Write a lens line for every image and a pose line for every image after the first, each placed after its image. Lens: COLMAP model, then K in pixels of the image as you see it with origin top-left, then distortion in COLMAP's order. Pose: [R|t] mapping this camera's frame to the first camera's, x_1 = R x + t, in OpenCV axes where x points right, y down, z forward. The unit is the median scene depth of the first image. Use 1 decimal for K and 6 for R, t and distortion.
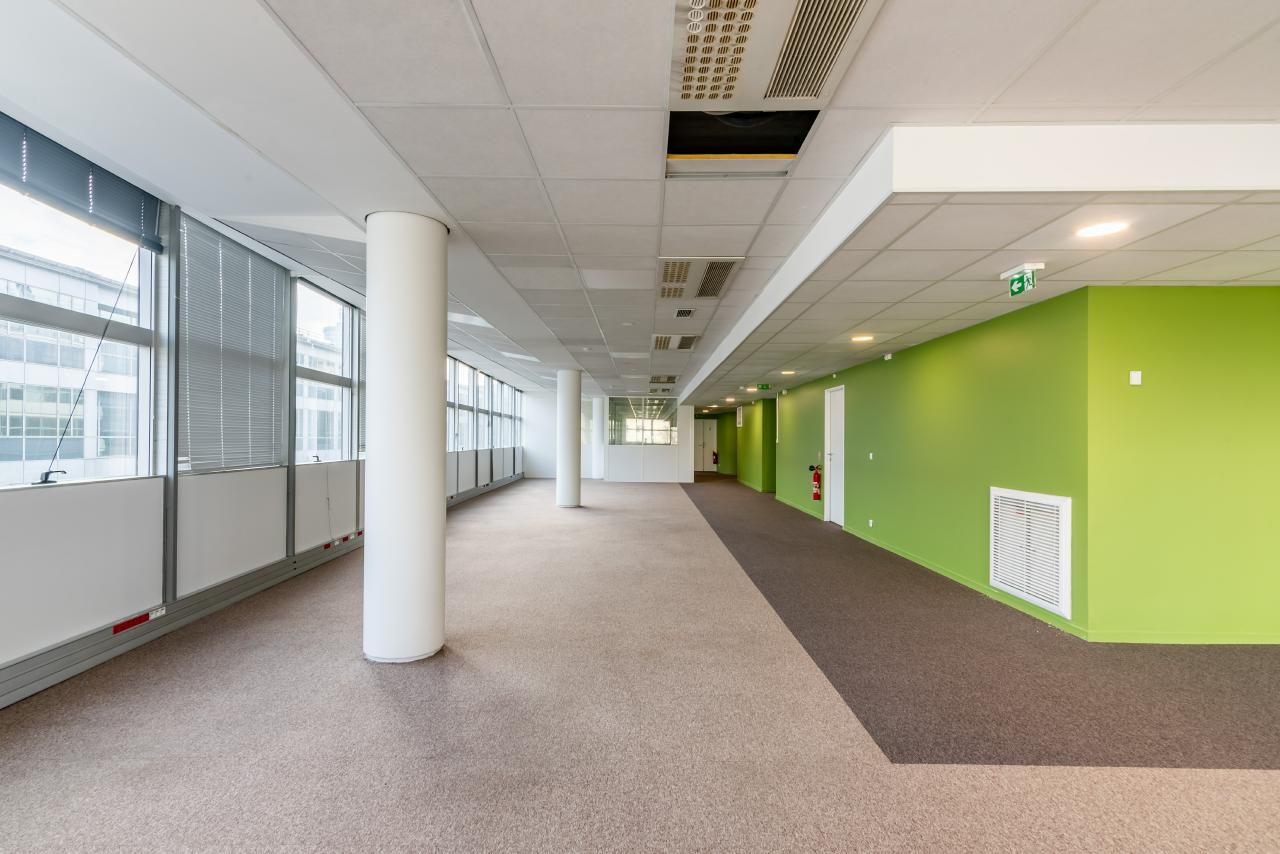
lens RADIAL K [[584.2, 0, 637.8], [0, 584.2, 435.3], [0, 0, 1]] dist [0.012221, -0.000284]
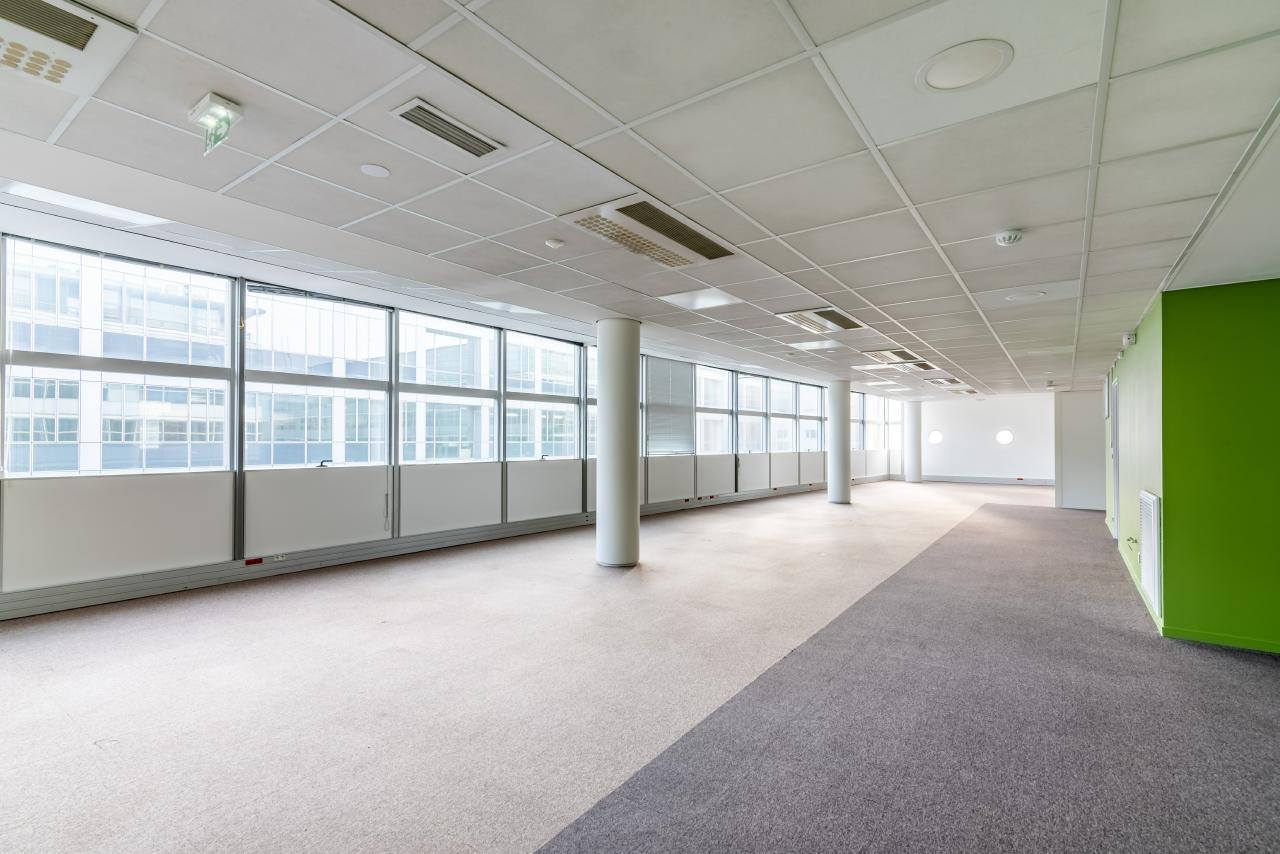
lens RADIAL K [[449.8, 0, 638.0], [0, 449.8, 438.6], [0, 0, 1]] dist [0.009038, 0.000011]
pose [[0.640728, -0.009731, -0.767706, 0.580902], [0.007116, 0.999952, -0.006736, 0.017668], [0.767735, -0.001148, 0.640767, 2.346685]]
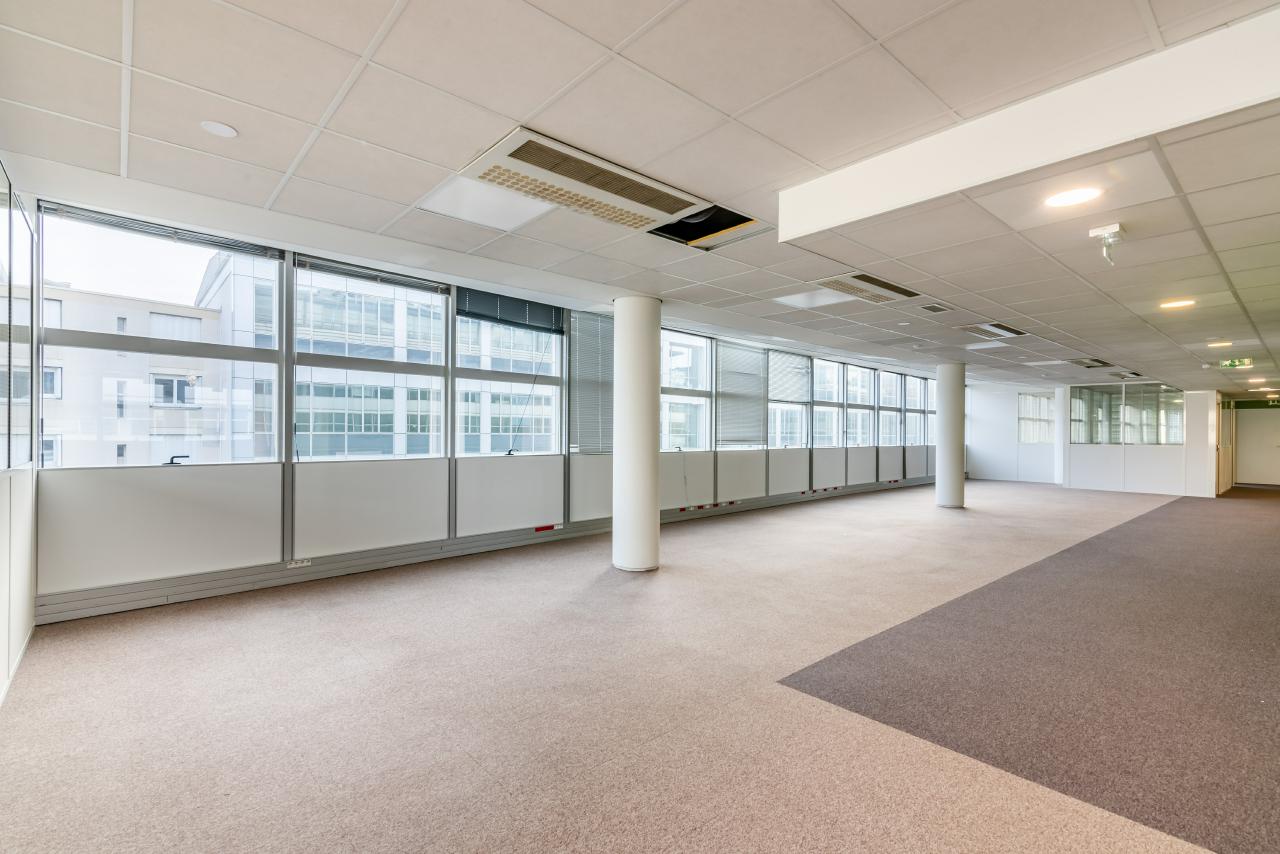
lens RADIAL K [[584.2, 0, 637.8], [0, 584.2, 435.3], [0, 0, 1]] dist [0.012221, -0.000284]
pose [[0.667093, 0.000801, -0.744974, 0.725435], [0.002565, 0.999991, 0.003372, 0.002635], [0.744970, -0.004160, 0.667085, -0.057290]]
